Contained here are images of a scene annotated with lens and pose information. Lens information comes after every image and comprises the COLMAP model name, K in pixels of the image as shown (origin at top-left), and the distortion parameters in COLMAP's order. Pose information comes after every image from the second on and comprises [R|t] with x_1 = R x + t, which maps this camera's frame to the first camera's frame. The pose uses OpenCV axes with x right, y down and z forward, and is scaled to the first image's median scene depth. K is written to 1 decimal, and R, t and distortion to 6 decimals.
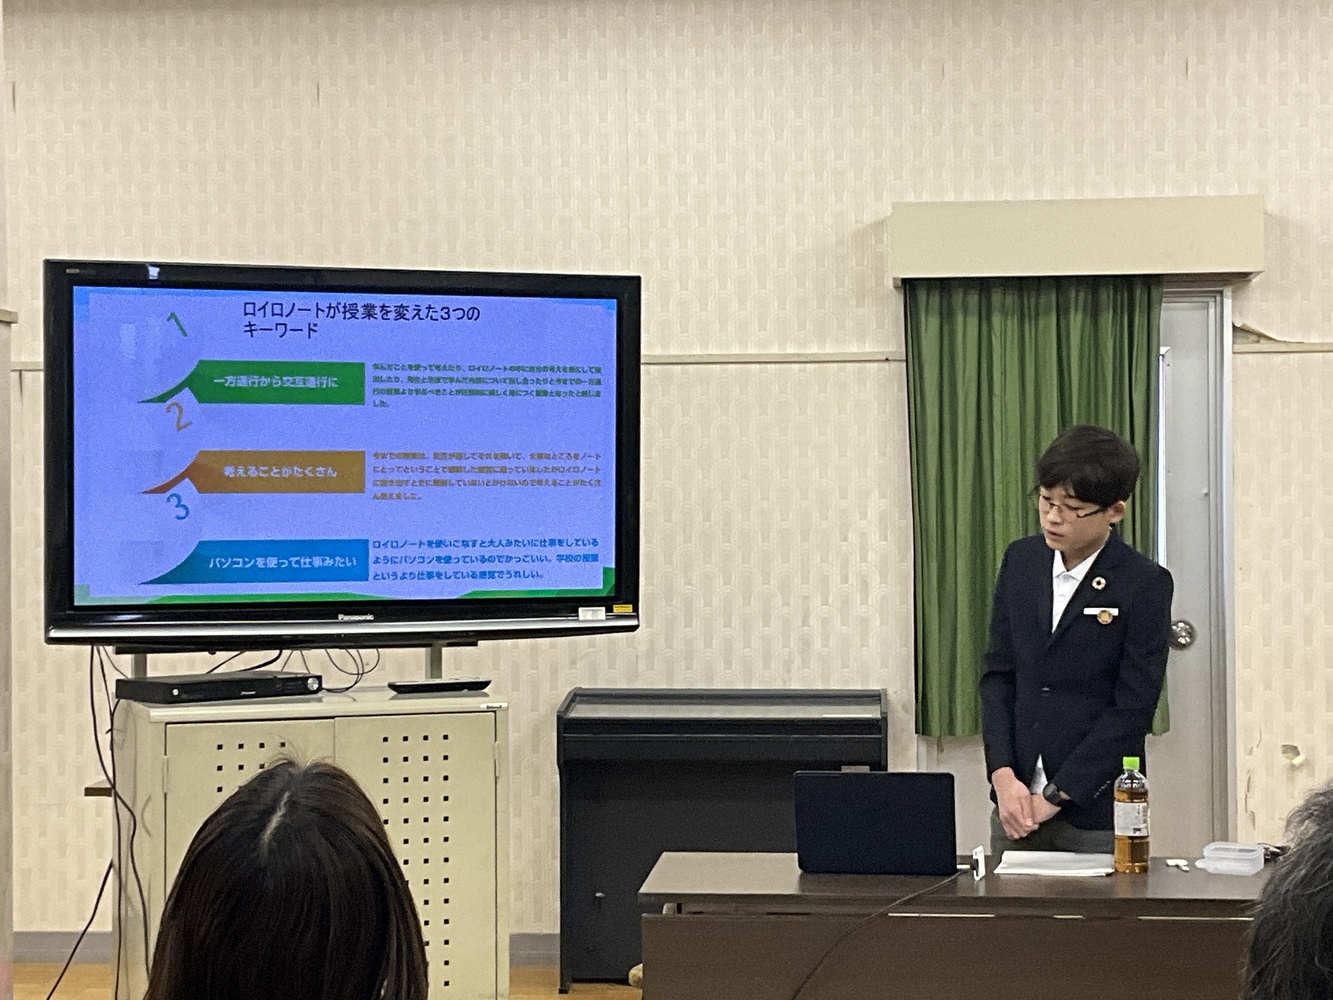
lens RADIAL K [[2504.0, 0, 666.5], [0, 2504.0, 500.0], [0, 0, 1]] dist [0.019398, 0.267282]
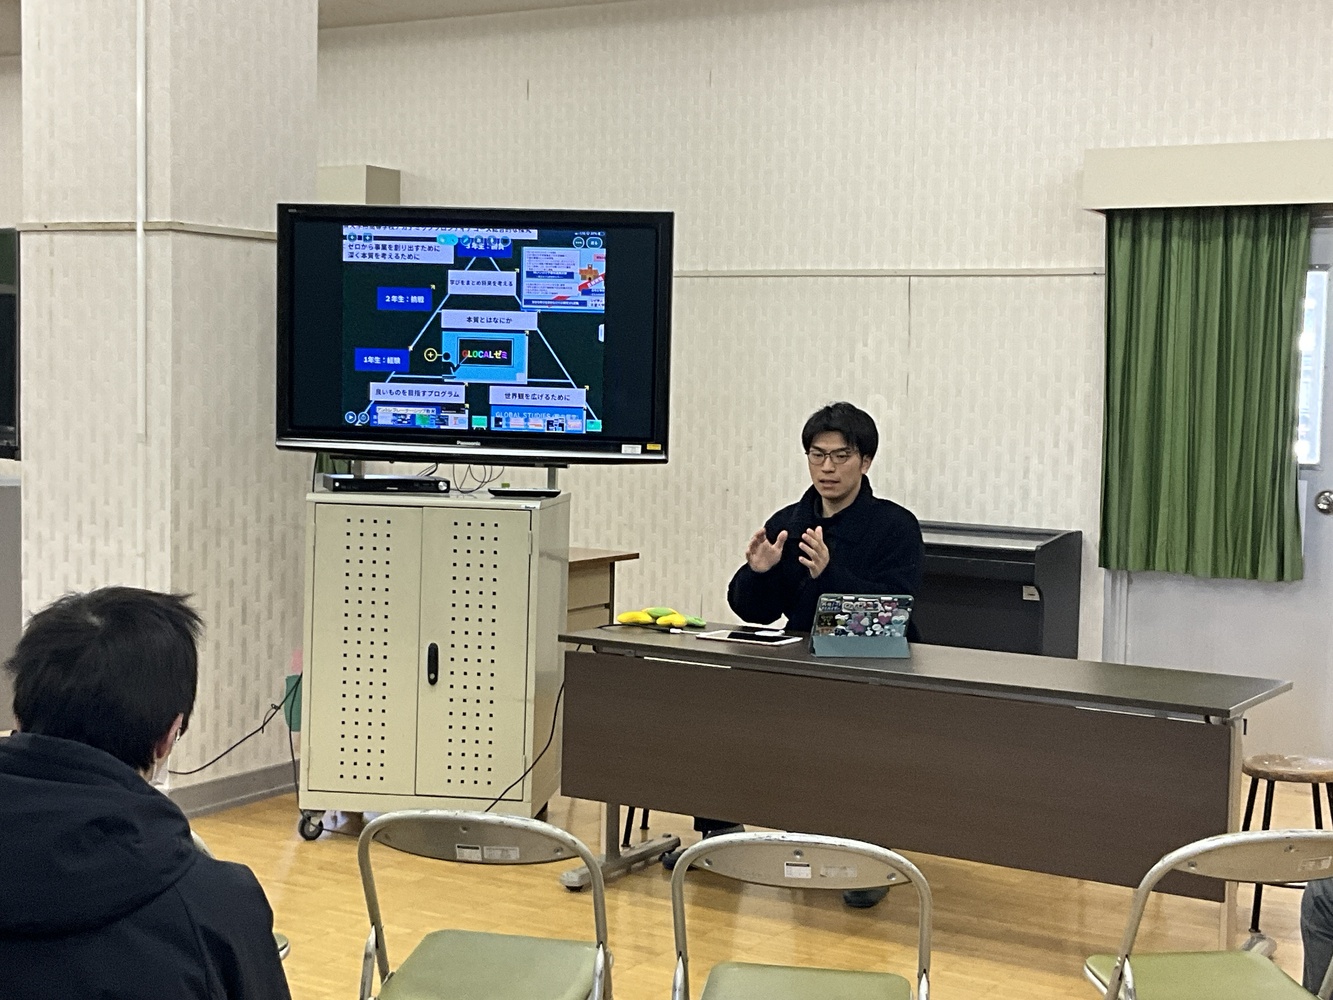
lens RADIAL K [[1967.0, 0, 666.5], [0, 1967.0, 500.0], [0, 0, 1]] dist [0.054087, 0.164034]
pose [[0.898011, 0.058414, -0.436078, 0.342636], [-0.032472, 0.997244, 0.066715, -0.001131], [0.438773, -0.045750, 0.897432, -0.003867]]
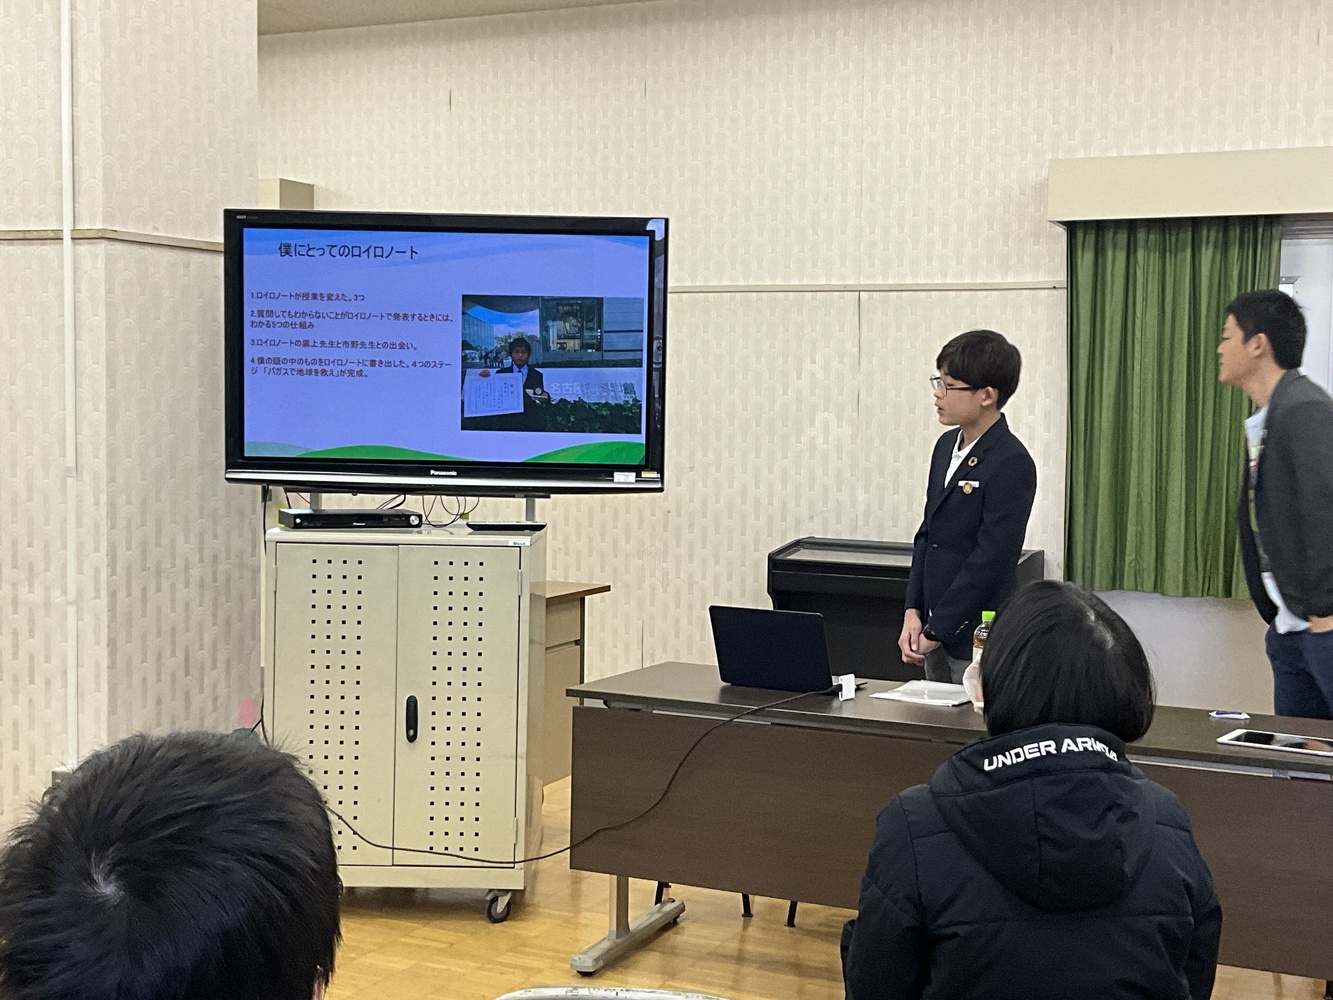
lens RADIAL K [[1796.8, 0, 666.5], [0, 1796.8, 500.0], [0, 0, 1]] dist [0.085897, -0.105708]
pose [[0.936847, 0.043581, -0.347014, 0.226953], [-0.023785, 0.997848, 0.061104, -0.000750], [0.348930, -0.048992, 0.935867, 0.087155]]
